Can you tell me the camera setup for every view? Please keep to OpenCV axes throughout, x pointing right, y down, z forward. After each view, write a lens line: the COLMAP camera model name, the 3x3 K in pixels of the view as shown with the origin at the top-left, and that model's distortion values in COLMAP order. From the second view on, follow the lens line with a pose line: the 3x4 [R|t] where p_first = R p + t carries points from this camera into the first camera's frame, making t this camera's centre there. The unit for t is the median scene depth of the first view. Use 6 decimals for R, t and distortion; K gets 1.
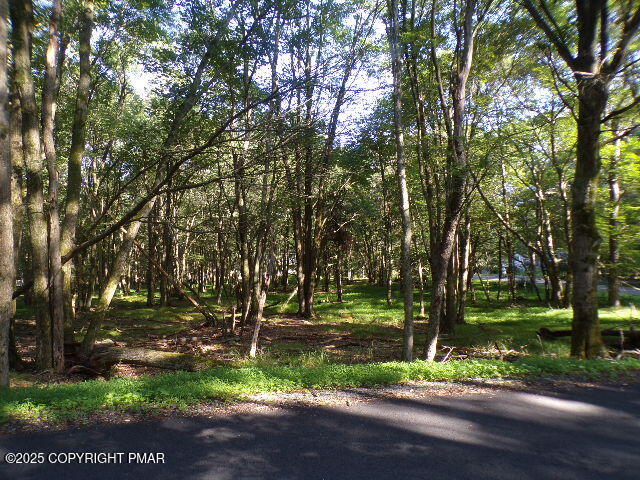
lens RADIAL K [[441.7, 0, 320.0], [0, 441.7, 240.0], [0, 0, 1]] dist [-0.022241, -0.001099]
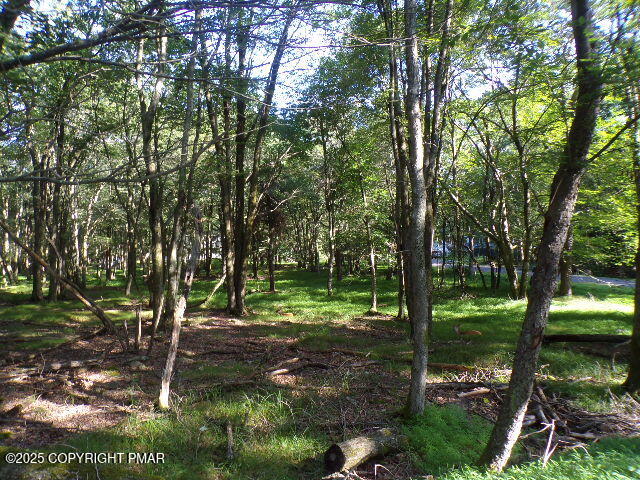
lens RADIAL K [[441.7, 0, 320.0], [0, 441.7, 240.0], [0, 0, 1]] dist [-0.022241, -0.001099]
pose [[0.985009, 0.010037, 0.172211, -0.019665], [-0.016594, 0.999190, 0.036674, 0.004532], [-0.171703, -0.038982, 0.984377, 0.159408]]
